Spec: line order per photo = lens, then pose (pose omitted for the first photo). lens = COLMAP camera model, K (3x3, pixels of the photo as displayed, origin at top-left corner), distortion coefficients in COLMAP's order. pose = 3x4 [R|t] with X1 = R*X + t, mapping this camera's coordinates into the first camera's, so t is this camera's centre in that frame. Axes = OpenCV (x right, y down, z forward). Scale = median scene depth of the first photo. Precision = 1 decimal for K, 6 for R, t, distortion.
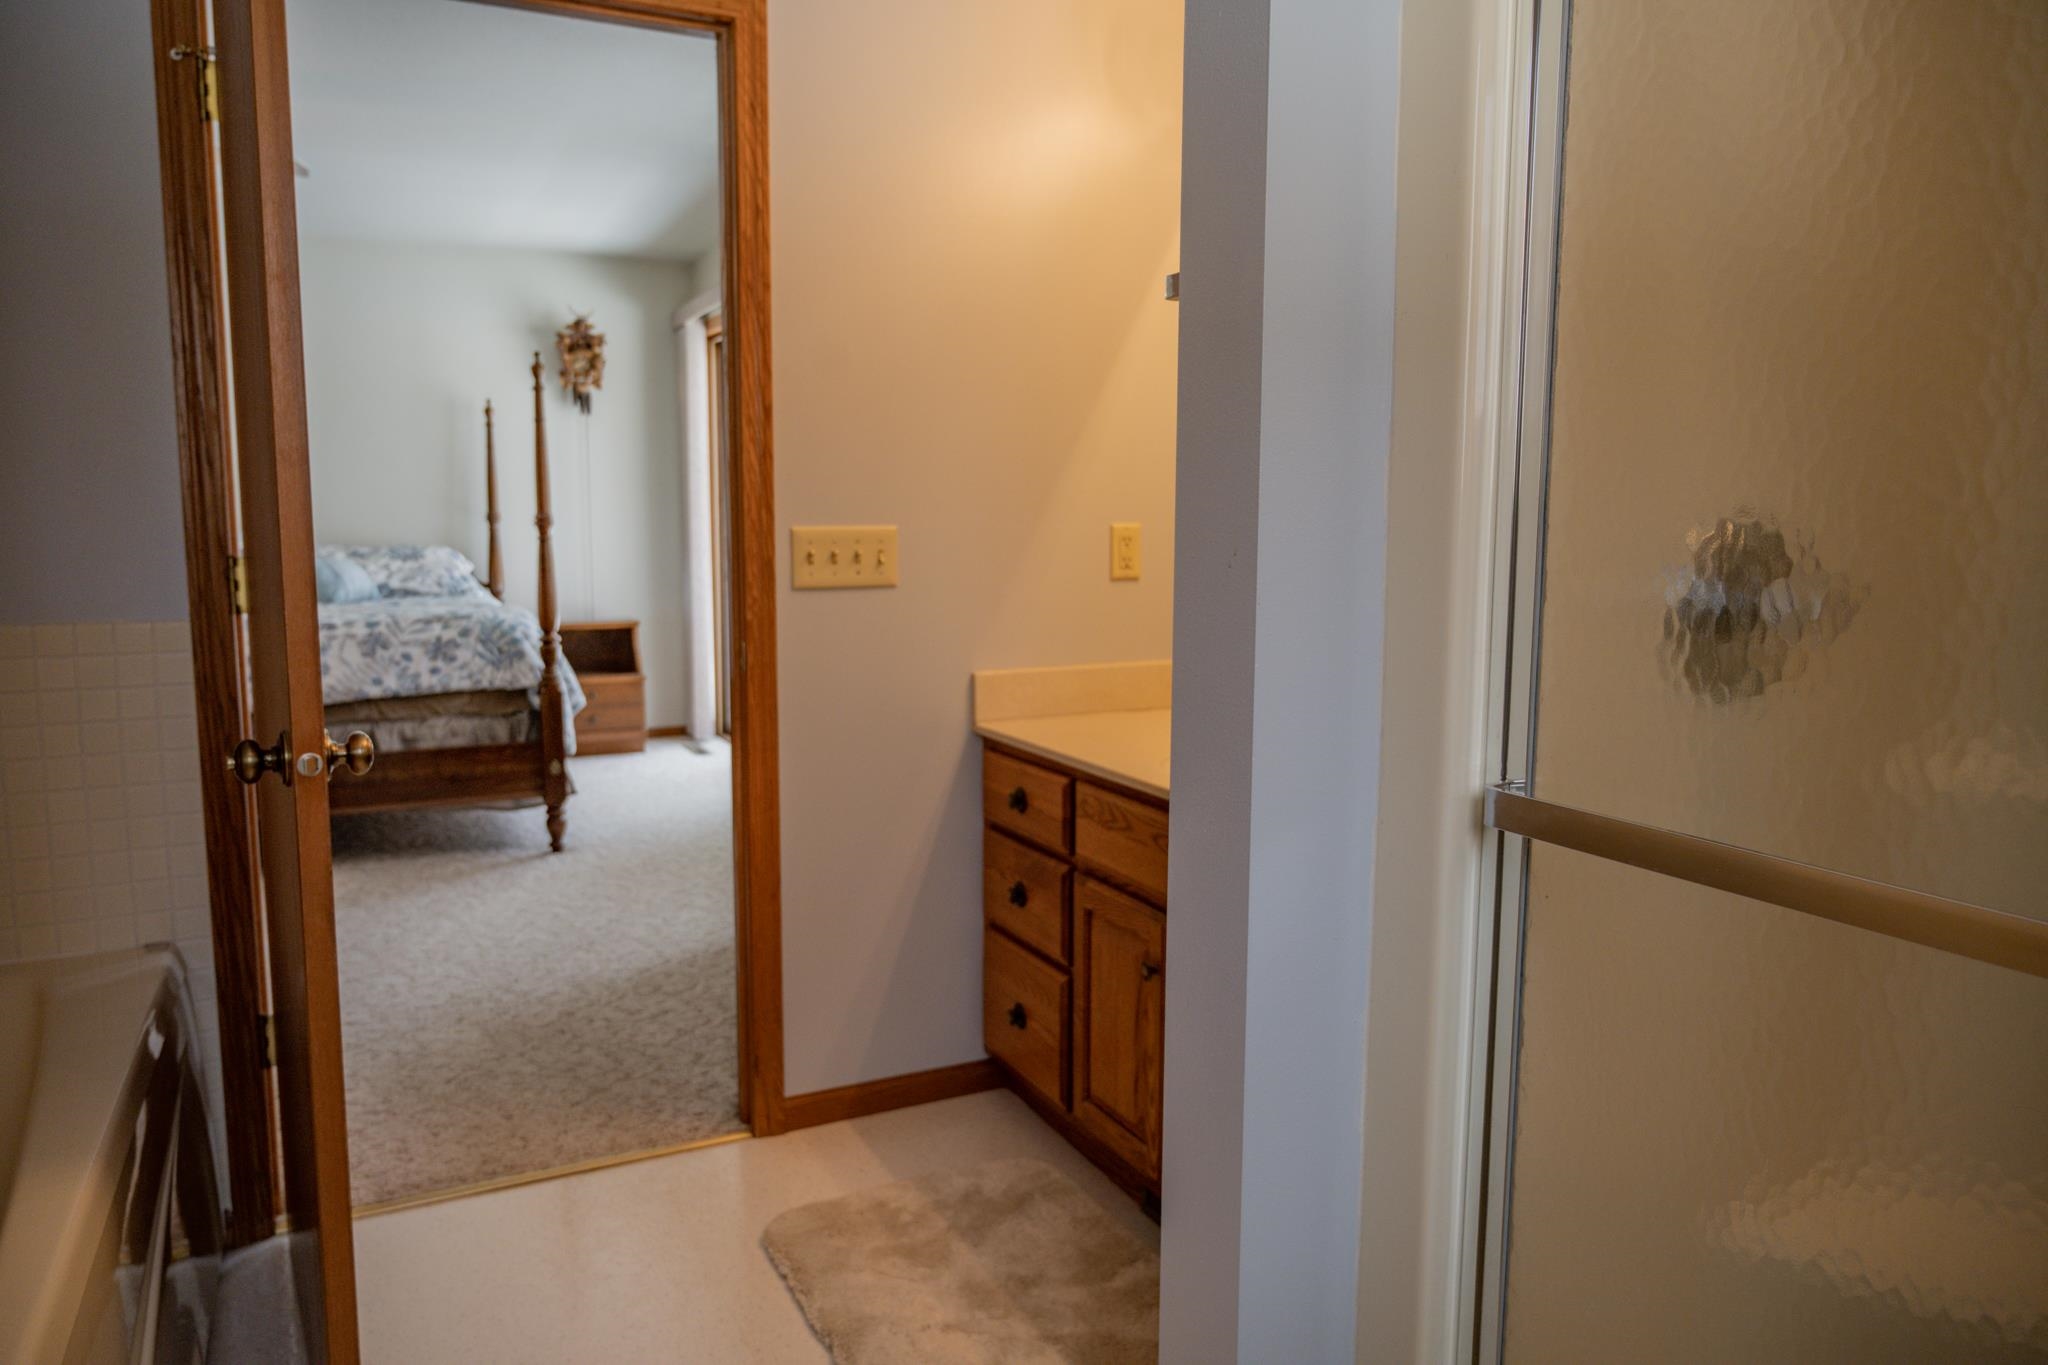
lens RADIAL K [[1364.9, 0, 1017.7], [0, 1364.9, 675.9], [0, 0, 1]] dist [-0.009948, 0.002812]
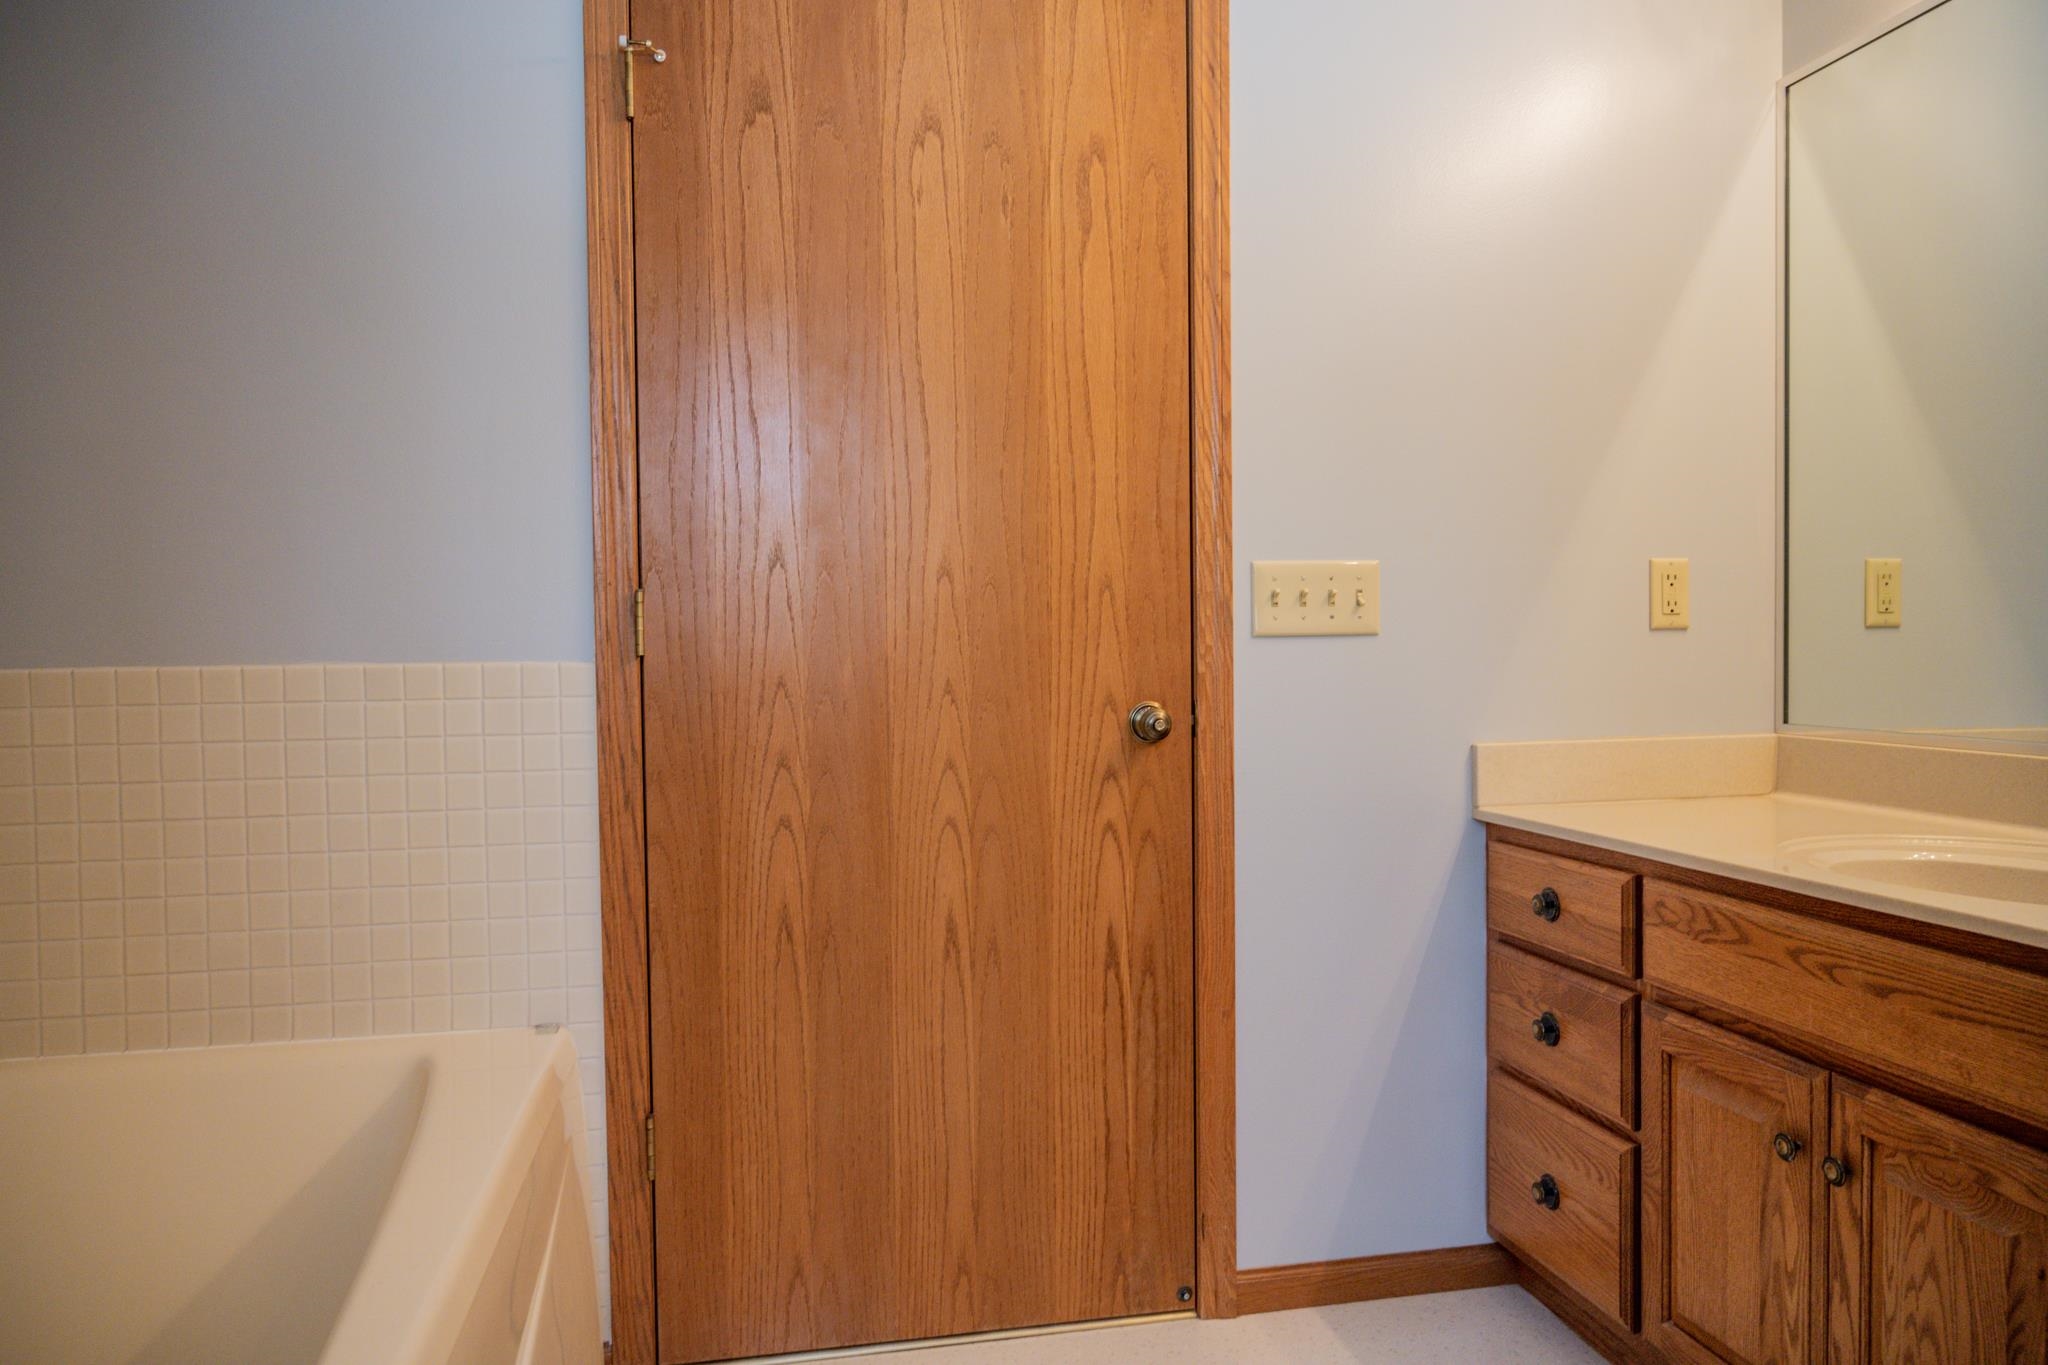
lens RADIAL K [[1364.9, 0, 1022.9], [0, 1364.9, 694.0], [0, 0, 1]] dist [-0.009948, 0.002812]
pose [[0.964714, -0.006237, -0.263228, -0.084212], [-0.016050, 0.996468, -0.082430, 0.042313], [0.262812, 0.083746, 0.961206, 0.178900]]
